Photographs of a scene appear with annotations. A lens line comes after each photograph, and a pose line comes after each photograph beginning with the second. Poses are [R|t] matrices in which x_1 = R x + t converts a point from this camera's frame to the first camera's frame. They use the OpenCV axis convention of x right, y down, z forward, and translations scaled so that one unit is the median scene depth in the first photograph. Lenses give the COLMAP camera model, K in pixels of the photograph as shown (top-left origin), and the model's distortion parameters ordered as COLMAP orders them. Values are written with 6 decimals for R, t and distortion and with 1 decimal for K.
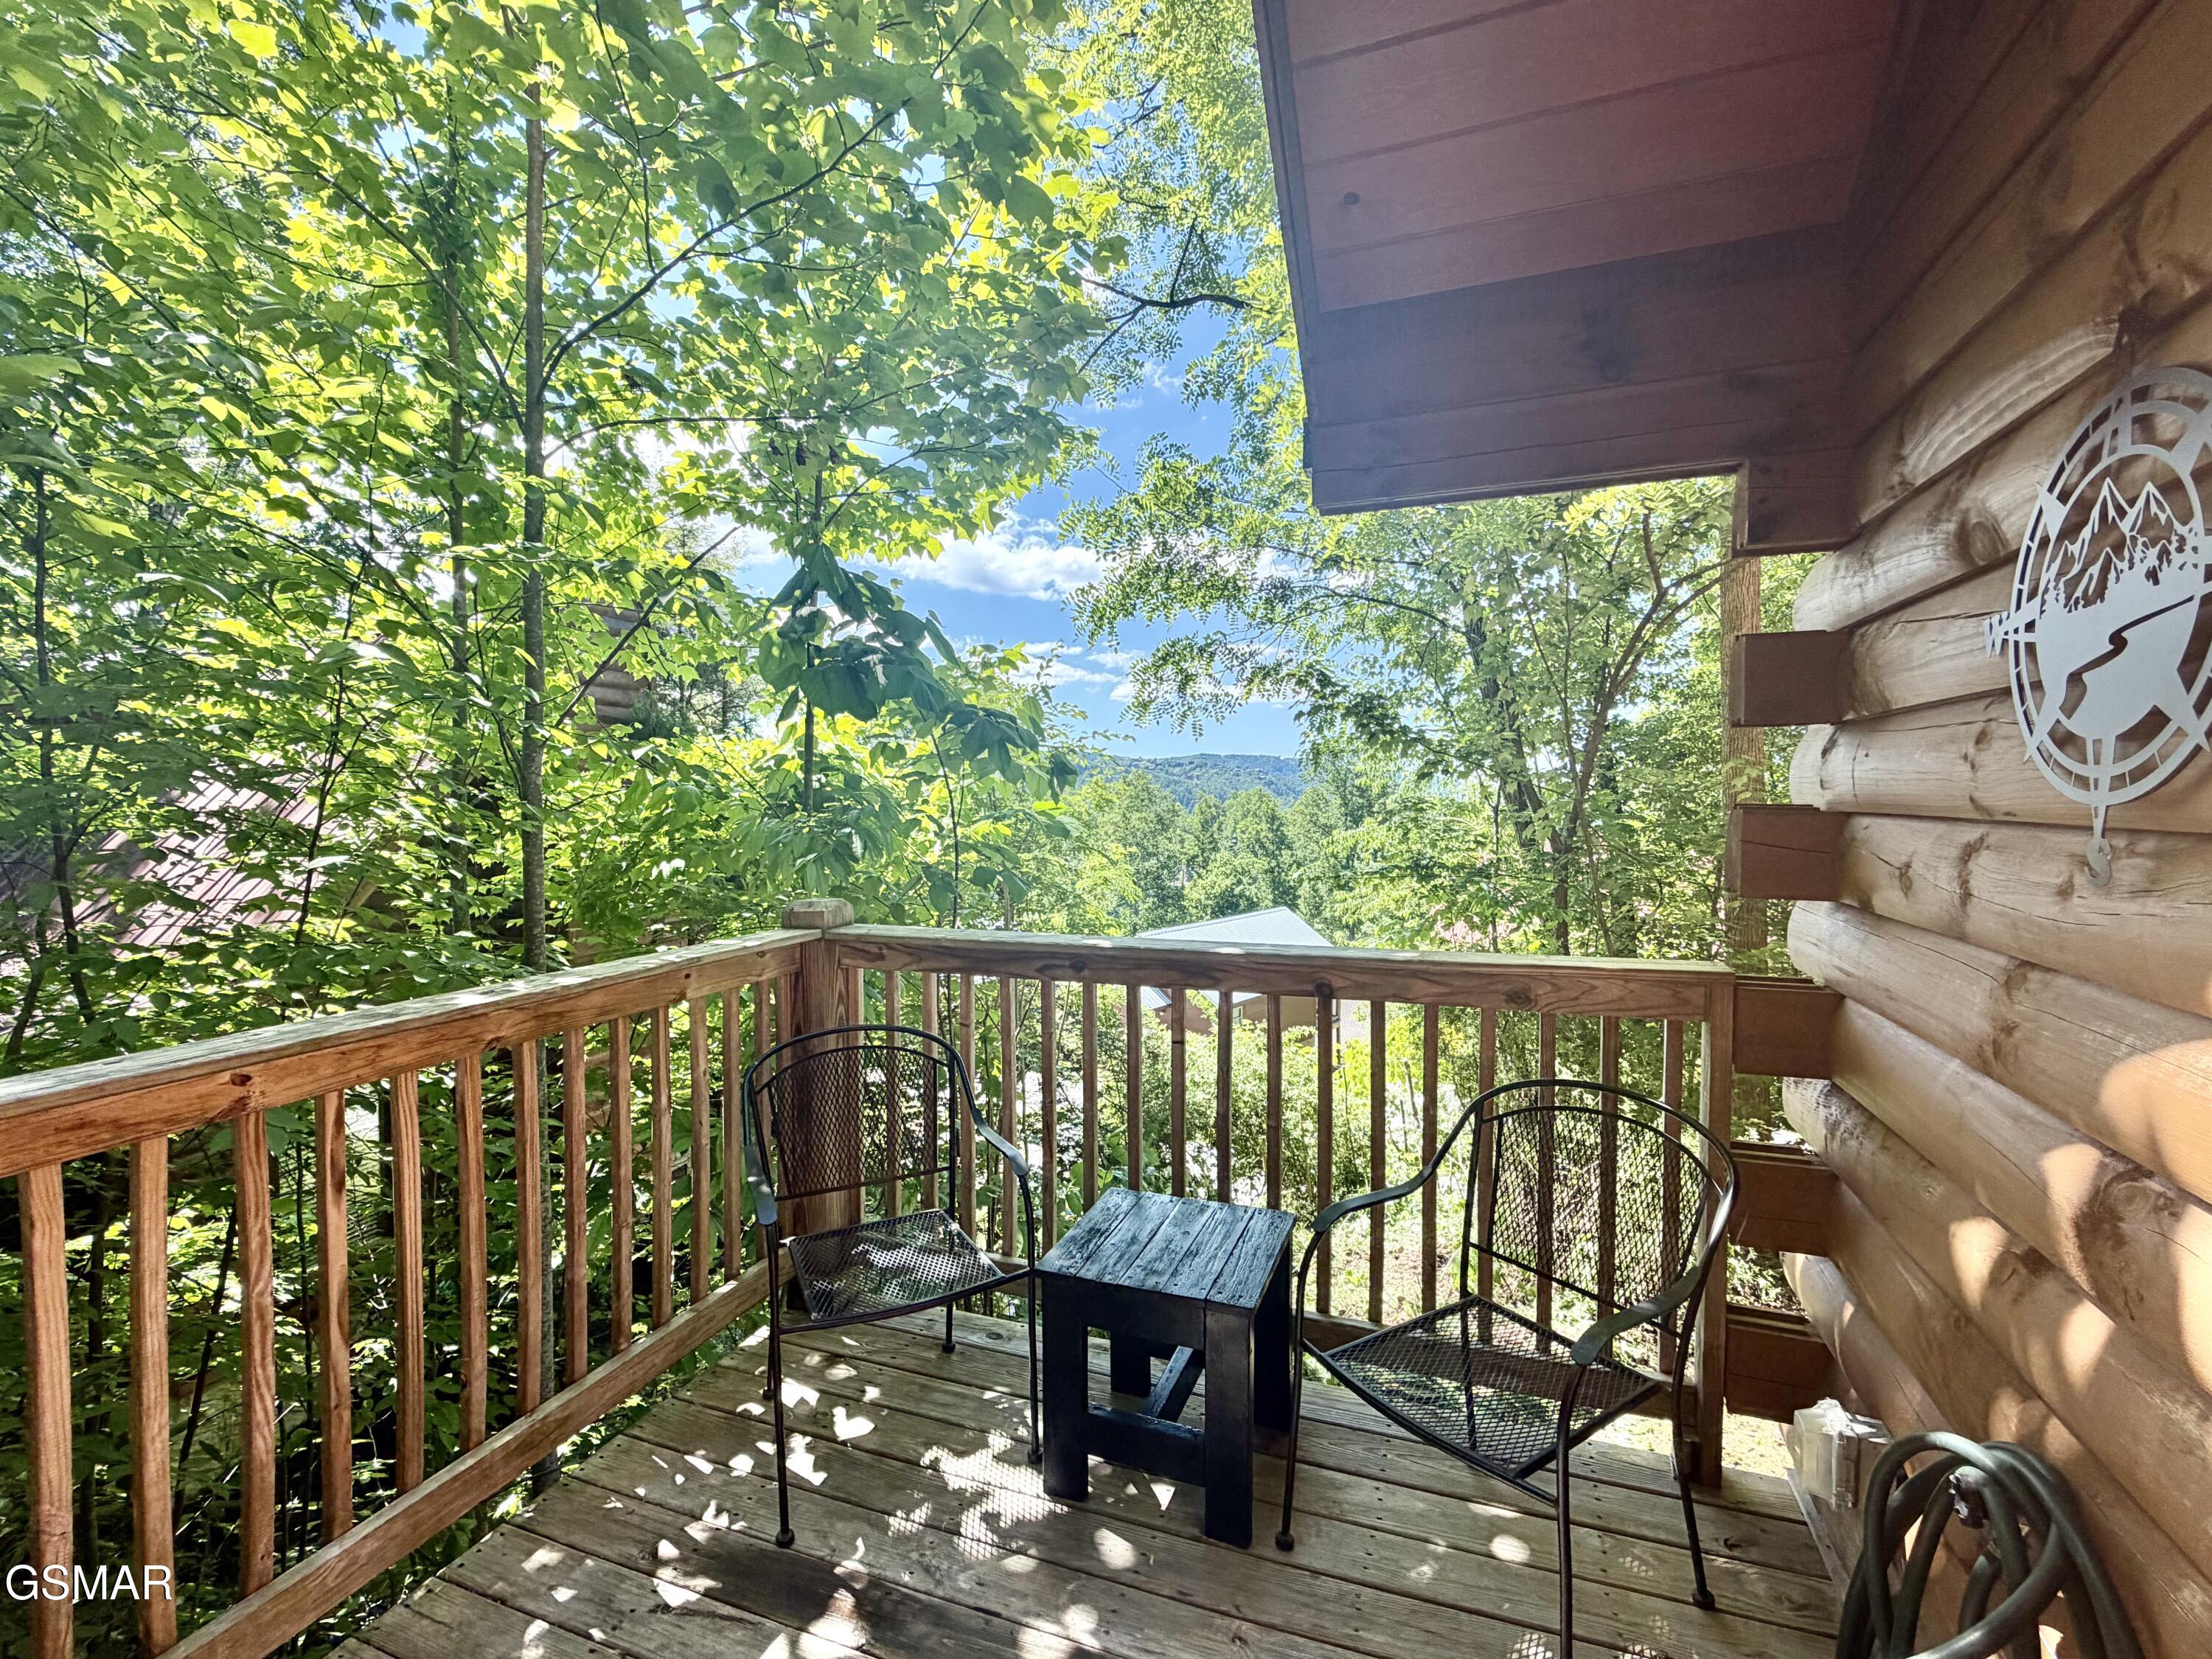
lens RADIAL K [[991.3, 0, 1104.9], [0, 991.3, 839.0], [0, 0, 1]] dist [-0.000583, -0.000328]
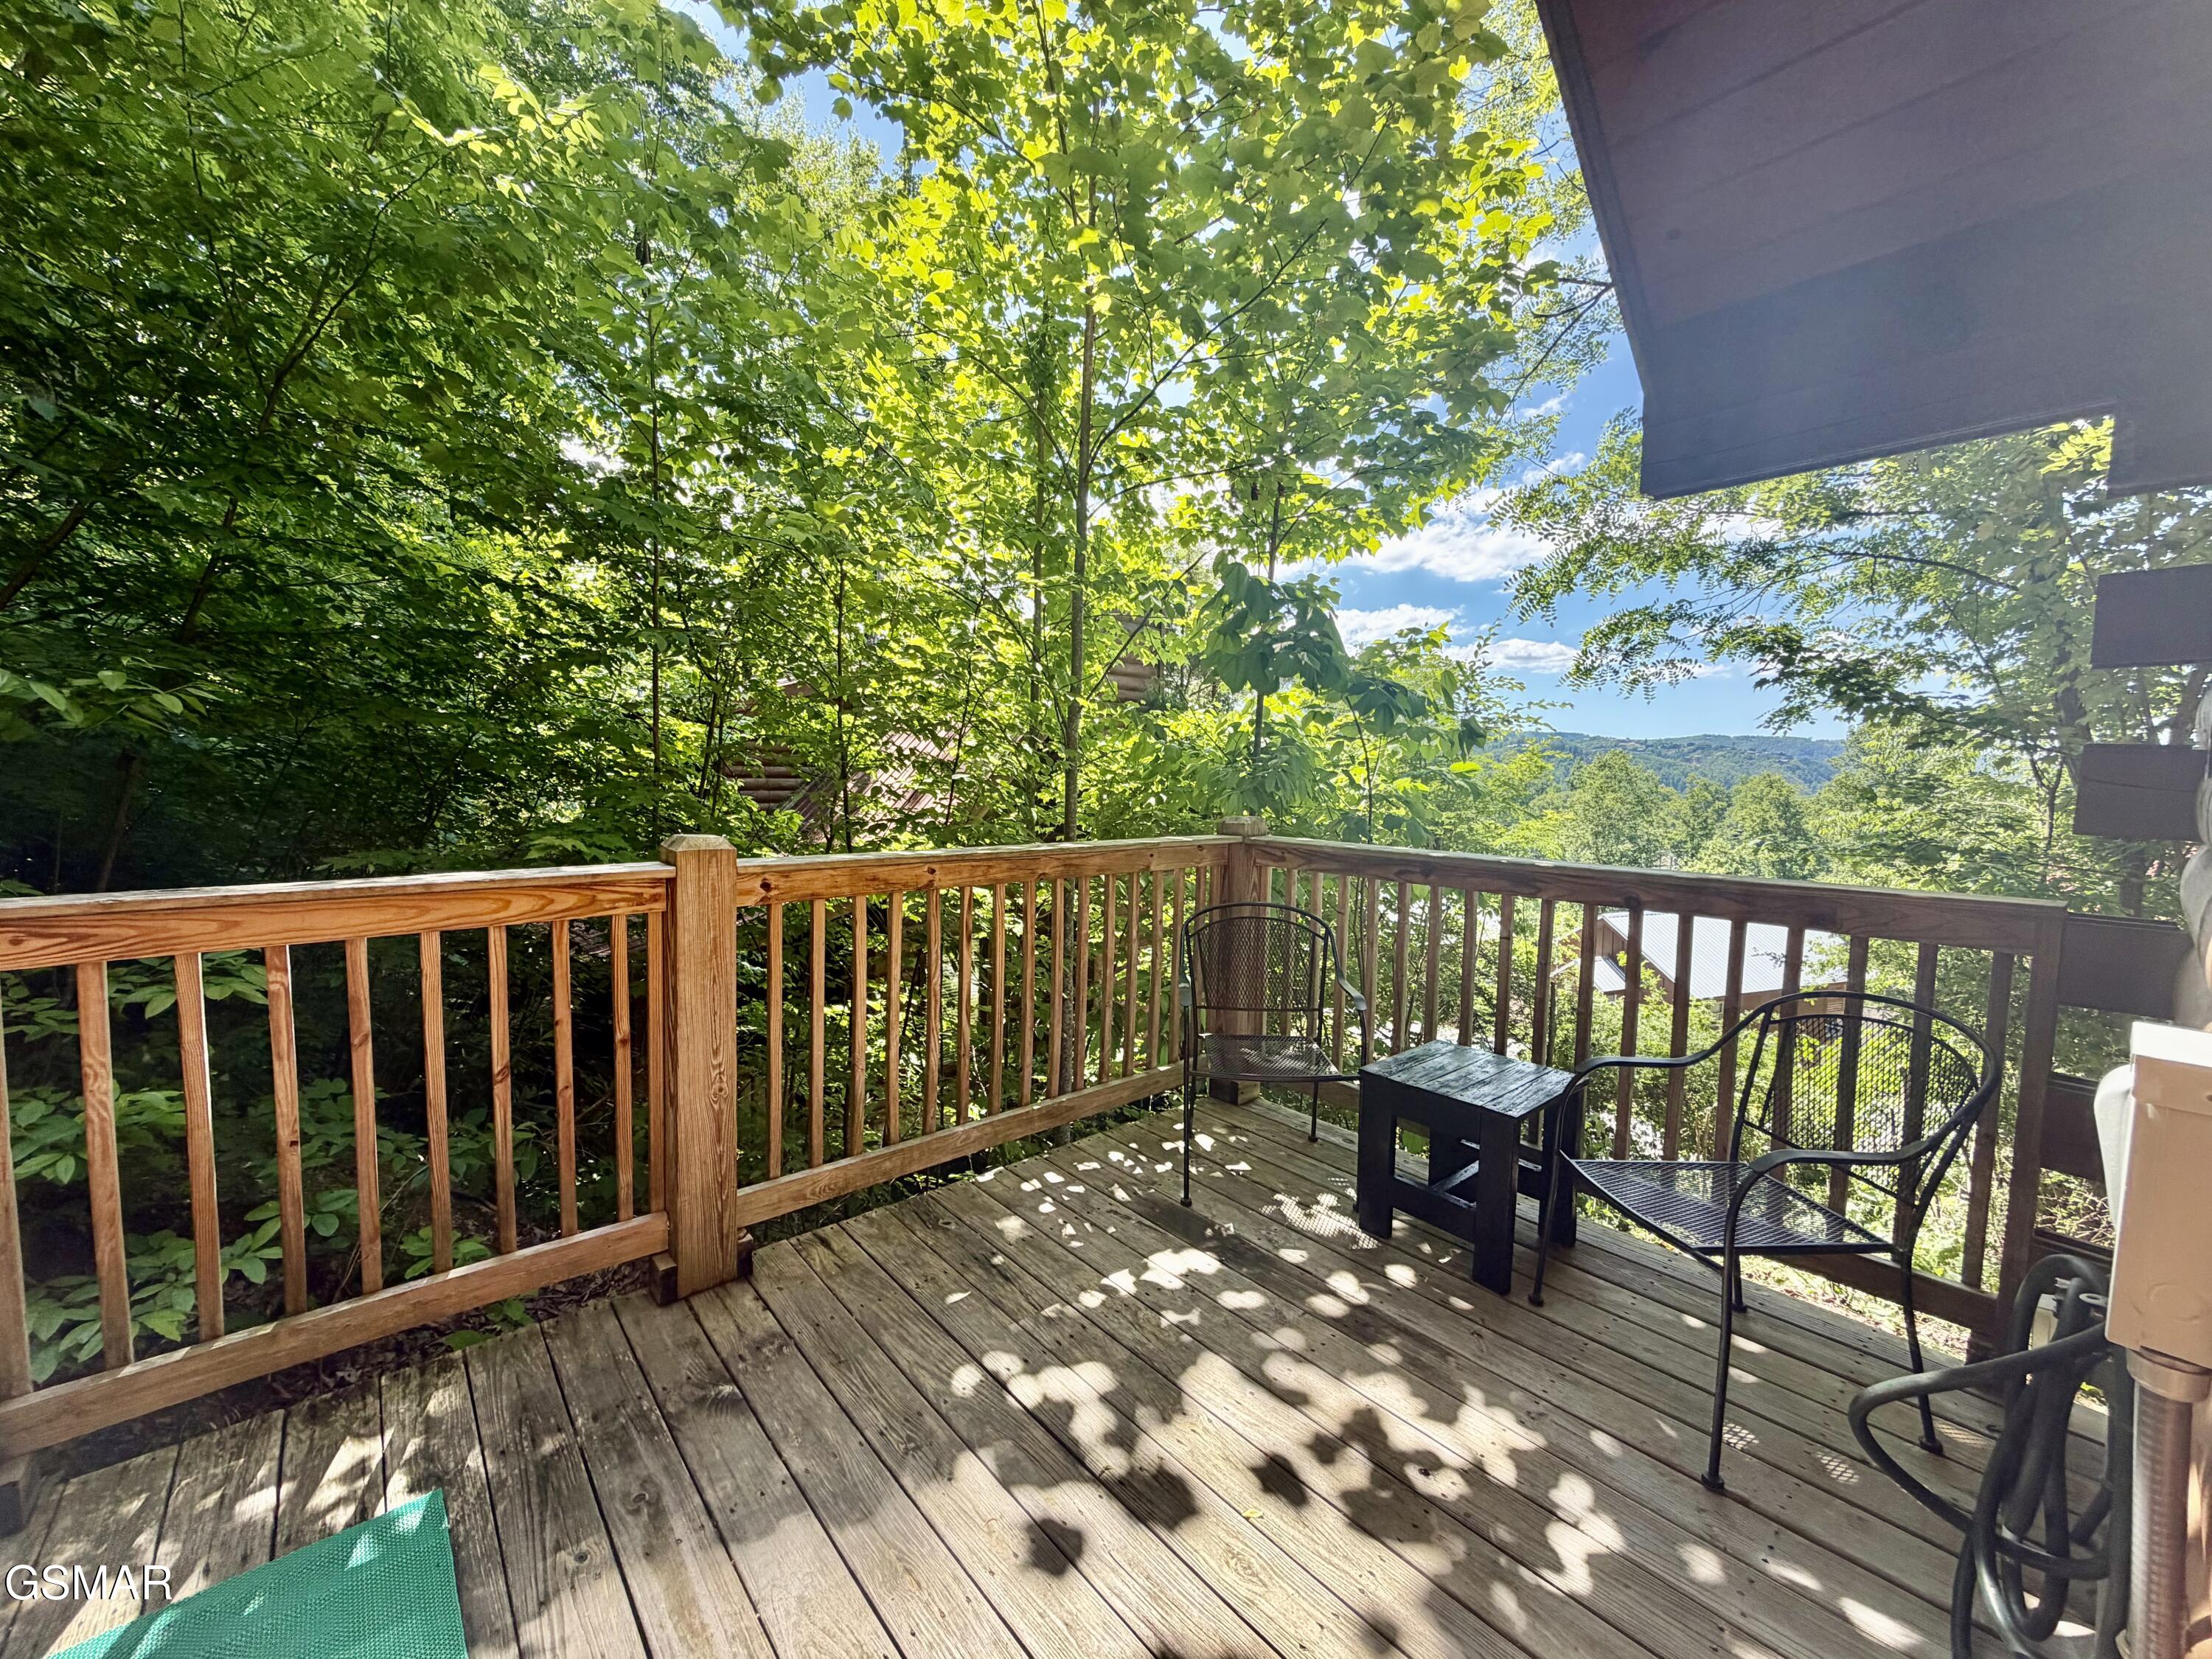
lens RADIAL K [[881.5, 0, 1099.6], [0, 881.5, 825.7], [0, 0, 1]] dist [0.000120, -0.000342]
pose [[0.877131, 0.052503, -0.477372, 0.074934], [-0.043369, 0.998604, 0.030143, 0.025653], [0.478289, -0.005736, 0.878184, -0.112245]]
